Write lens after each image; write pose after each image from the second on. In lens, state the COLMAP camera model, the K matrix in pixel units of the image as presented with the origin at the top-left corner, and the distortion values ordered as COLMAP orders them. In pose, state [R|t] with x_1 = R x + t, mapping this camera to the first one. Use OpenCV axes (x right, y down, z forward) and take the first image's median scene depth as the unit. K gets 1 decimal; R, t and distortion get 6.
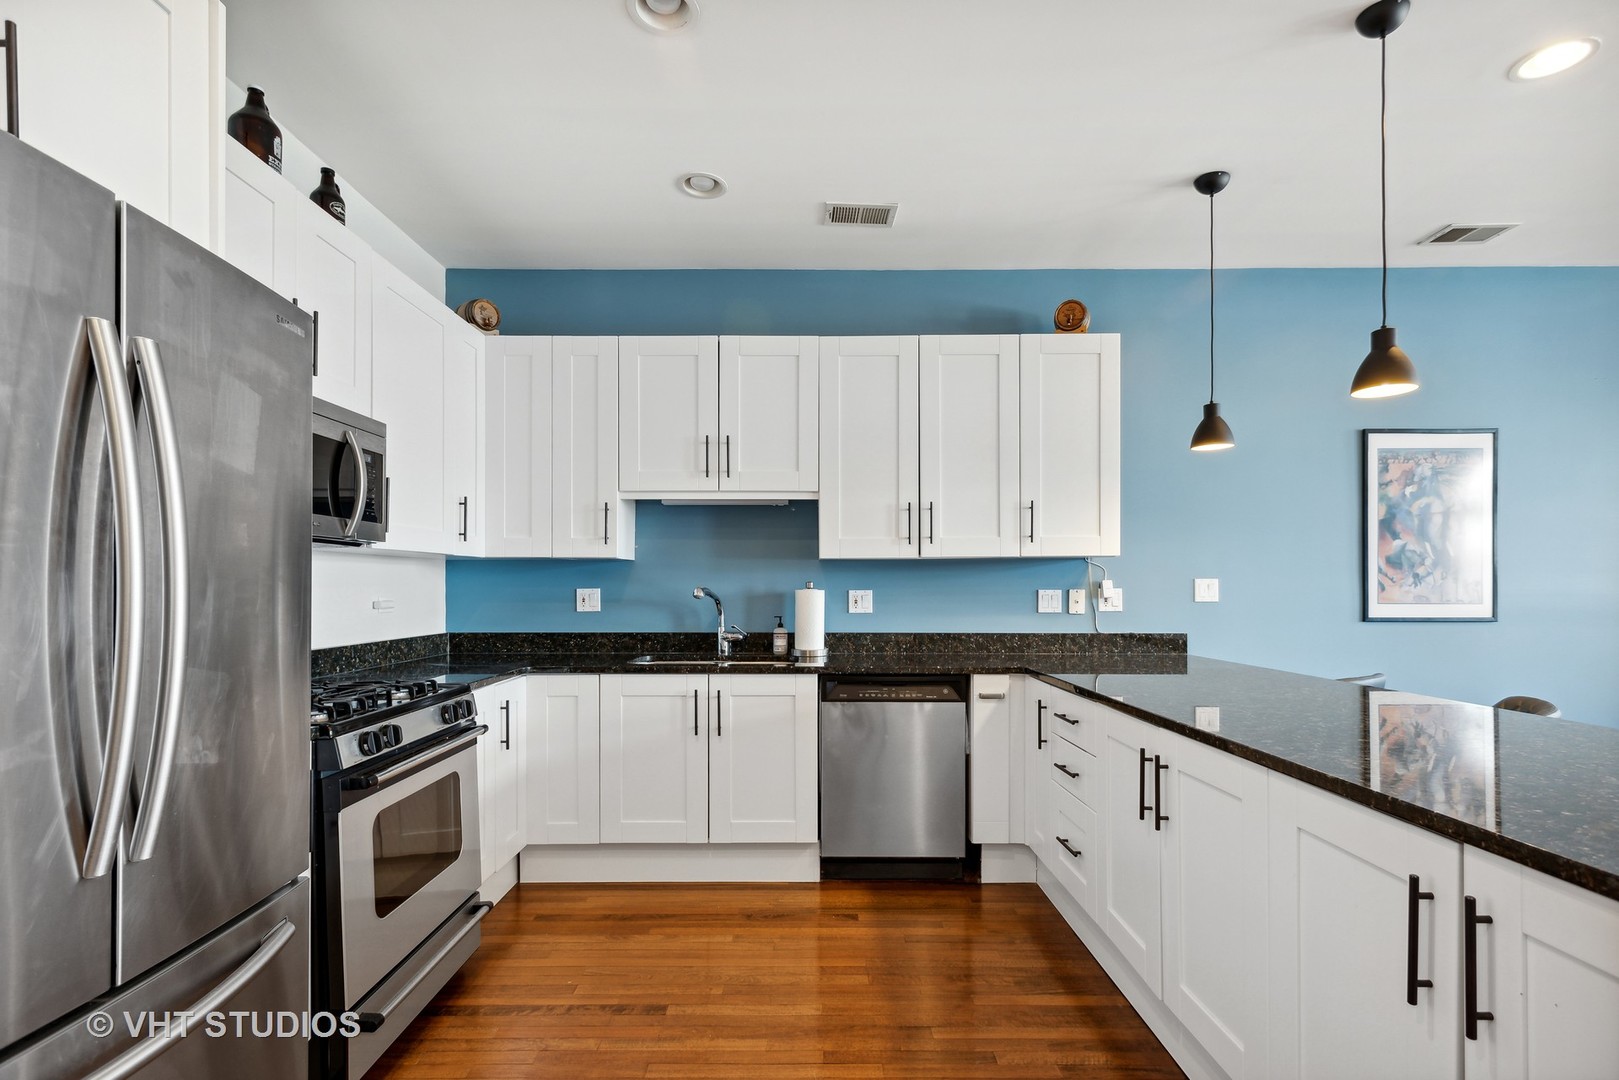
lens RADIAL K [[784.3, 0, 808.0], [0, 784.3, 582.3], [0, 0, 1]] dist [0.006126, 0.000094]
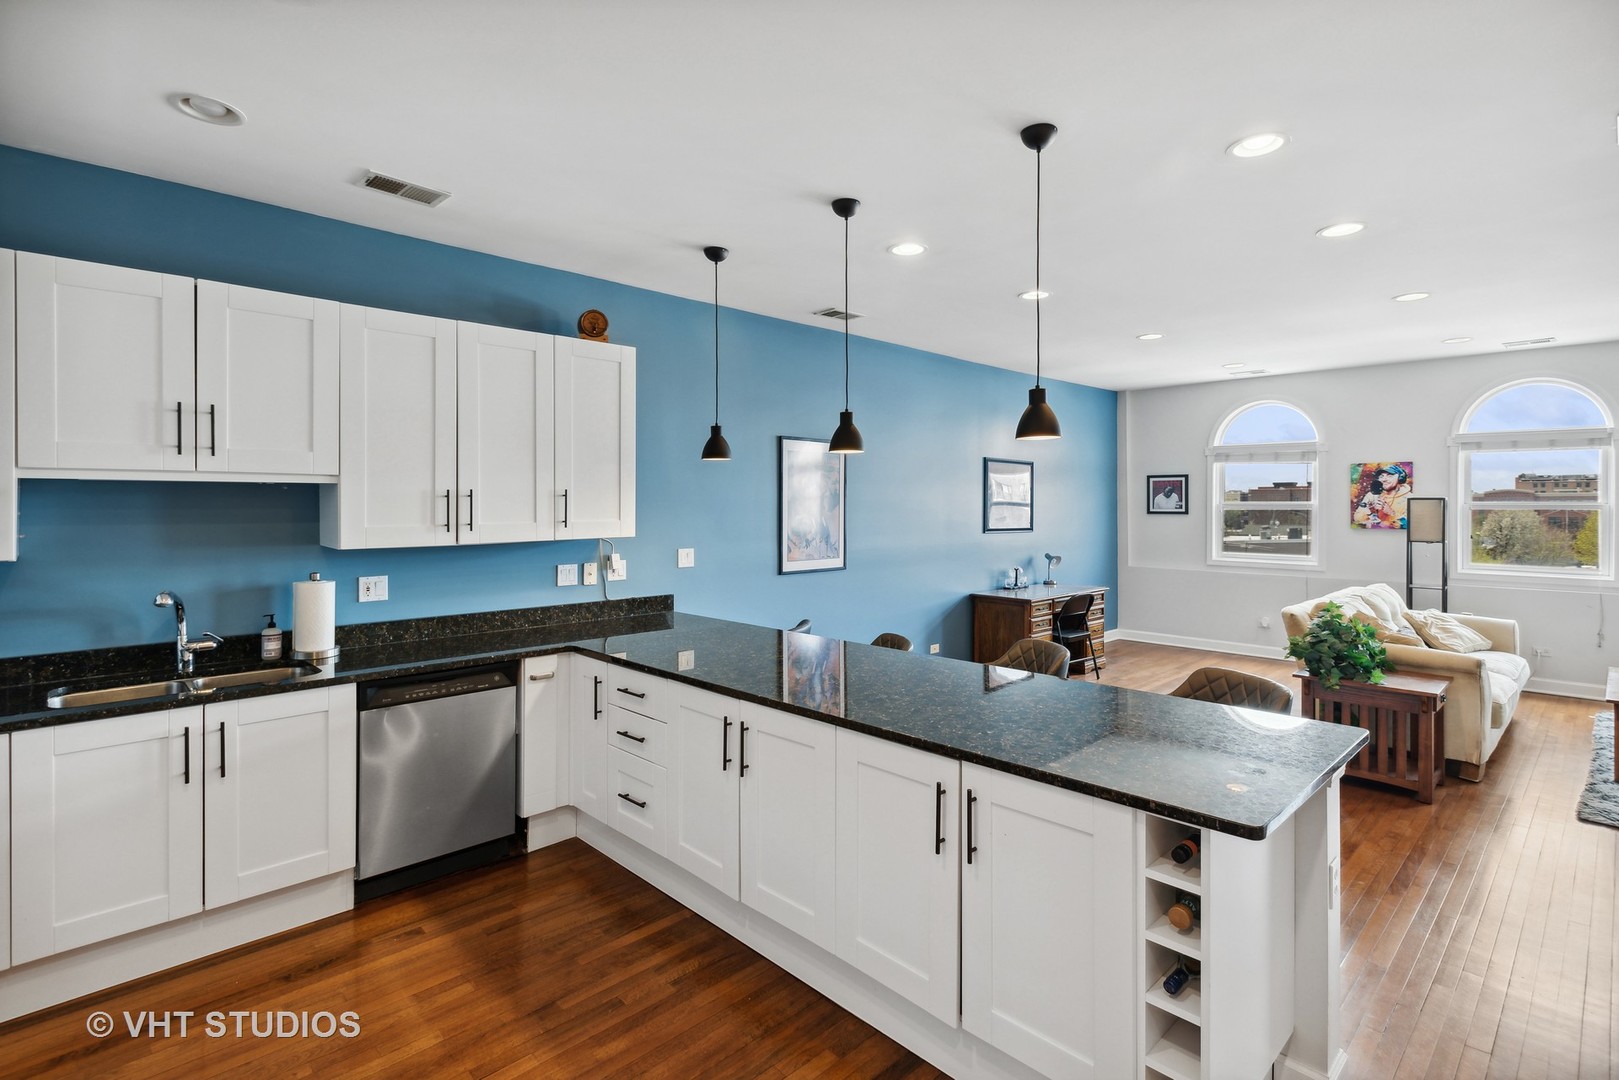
lens RADIAL K [[774.1, 0, 826.2], [0, 774.1, 506.3], [0, 0, 1]] dist [0.013044, -0.000470]
pose [[0.709643, -0.000326, 0.704562, -0.219711], [-0.006072, 0.999960, 0.006579, -0.089688], [-0.704536, -0.008947, 0.709612, -0.026882]]
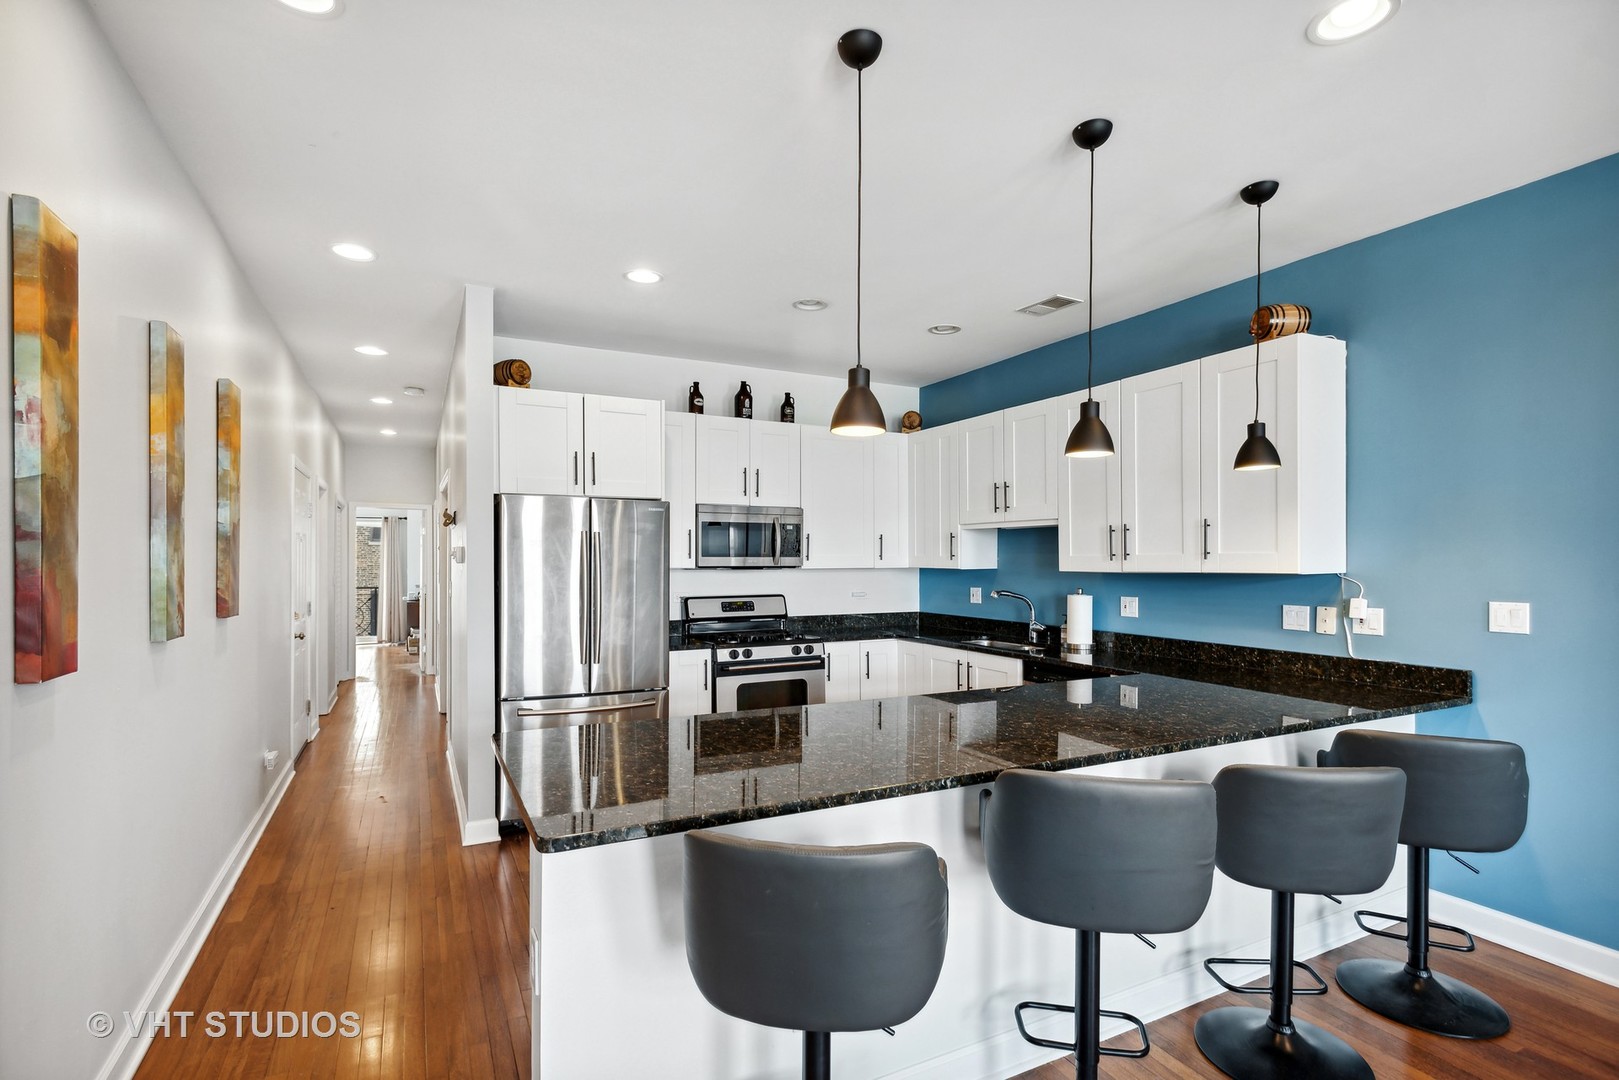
lens RADIAL K [[775.2, 0, 813.2], [0, 775.2, 556.5], [0, 0, 1]] dist [0.001954, -0.000458]
pose [[0.457686, -0.001123, -0.889113, 0.955730], [0.005835, 0.999981, 0.001741, -0.059468], [0.889095, -0.005985, 0.457684, 0.070905]]
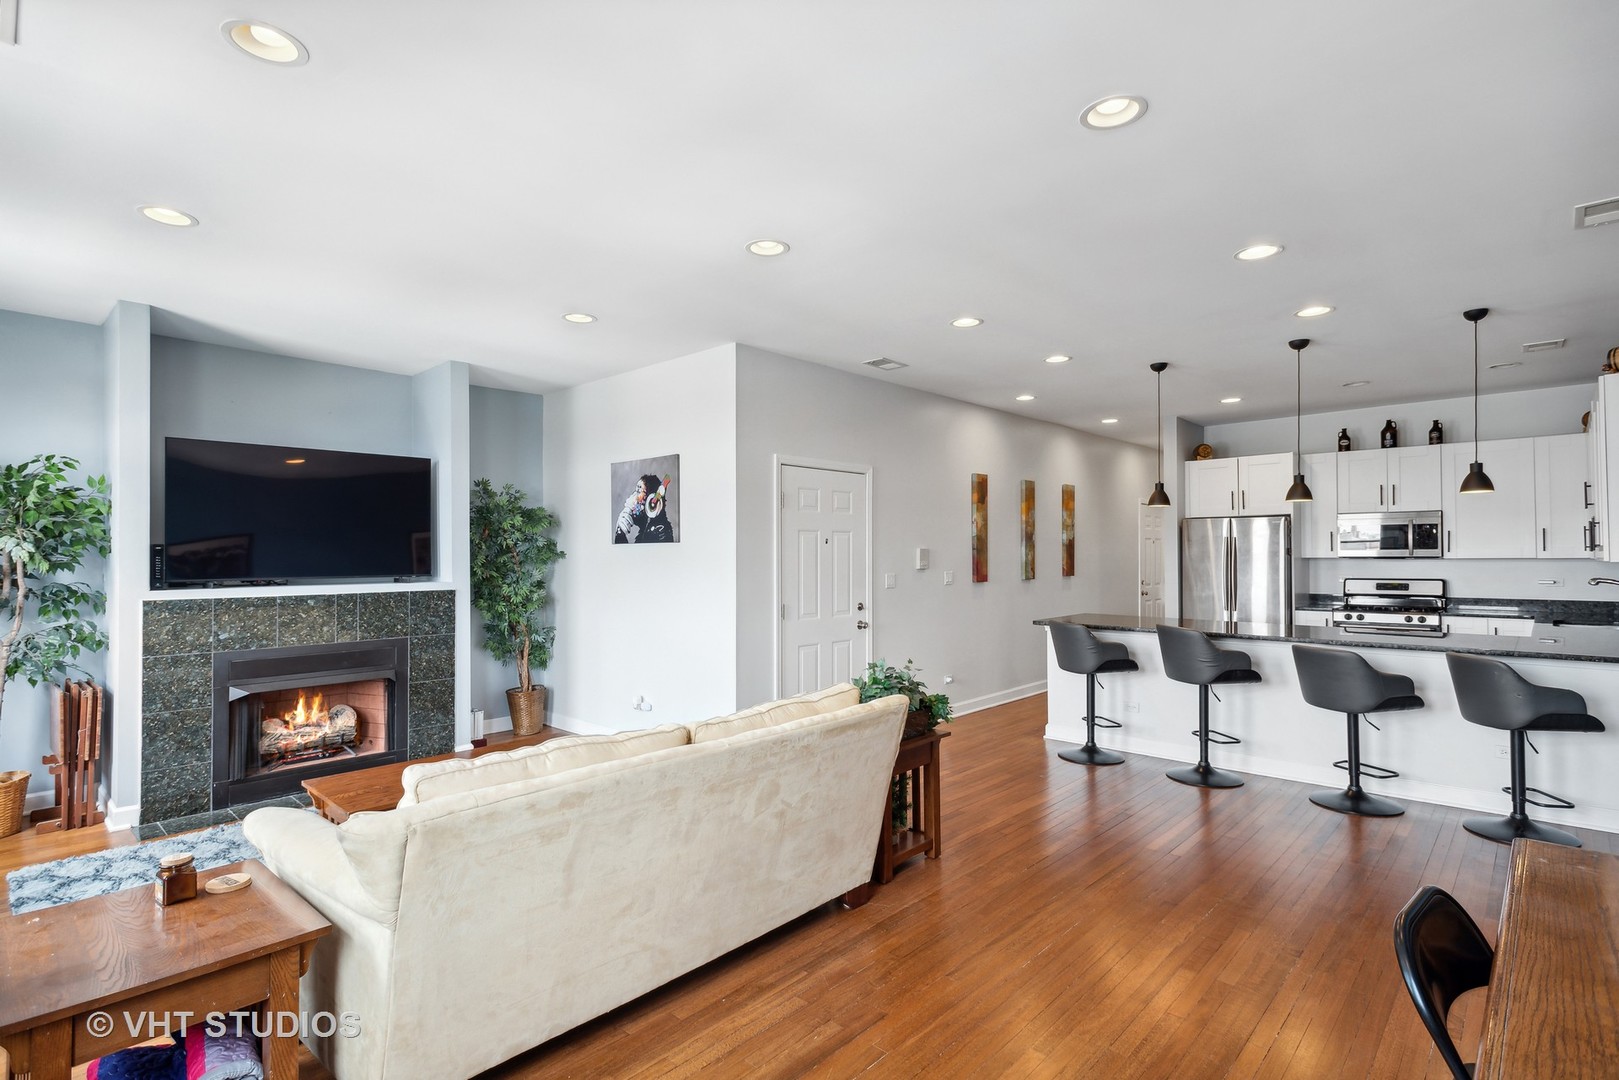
lens RADIAL K [[775.2, 0, 813.2], [0, 775.2, 556.5], [0, 0, 1]] dist [0.001954, -0.000458]
pose [[-0.681377, 0.008020, -0.731889, 2.096975], [0.013216, 0.999912, -0.001346, -0.056603], [0.731814, -0.010589, -0.681422, 0.930345]]
